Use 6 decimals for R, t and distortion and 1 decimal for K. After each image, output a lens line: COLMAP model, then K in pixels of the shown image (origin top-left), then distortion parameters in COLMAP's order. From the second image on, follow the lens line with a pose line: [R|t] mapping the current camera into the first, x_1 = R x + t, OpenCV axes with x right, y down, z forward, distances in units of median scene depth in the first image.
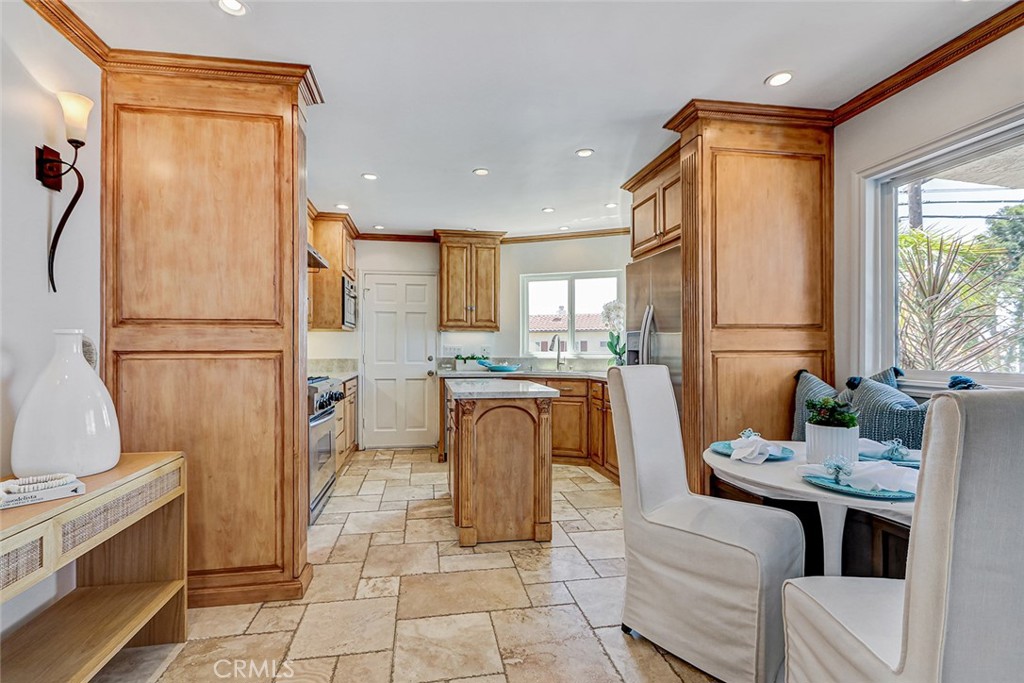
lens RADIAL K [[469.8, 0, 498.6], [0, 469.8, 350.8], [0, 0, 1]] dist [0.003825, -0.003518]
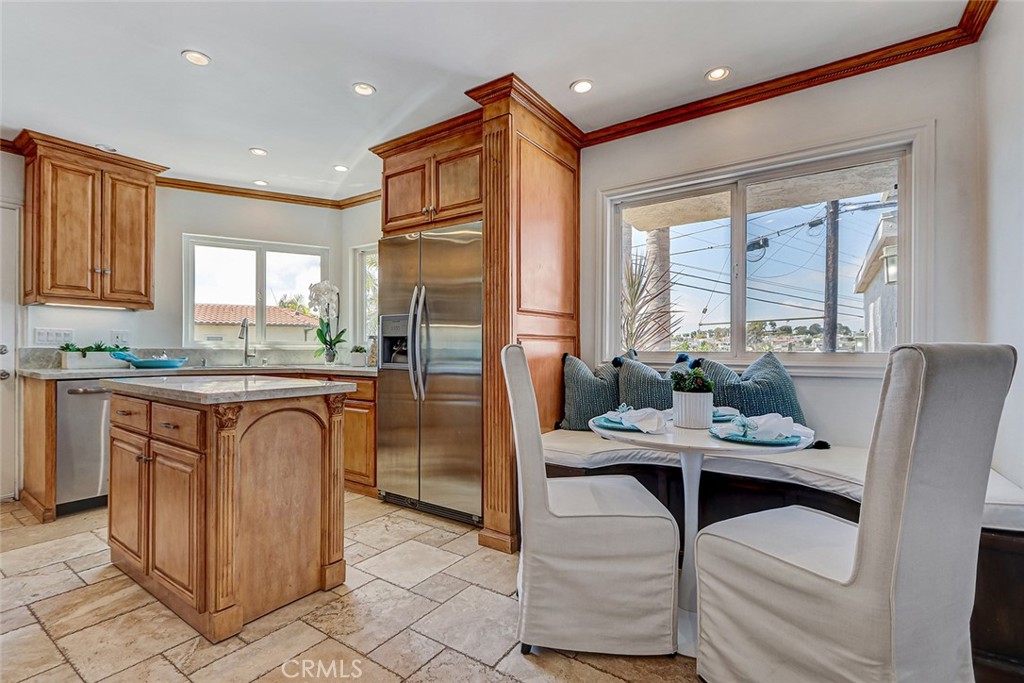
lens RADIAL K [[469.8, 0, 502.5], [0, 469.8, 348.9], [0, 0, 1]] dist [0.003825, -0.003518]
pose [[0.696115, 0.001965, 0.717928, -0.223032], [-0.001621, 0.999998, -0.001164, 0.025711], [-0.717929, -0.000354, 0.696116, 0.255697]]
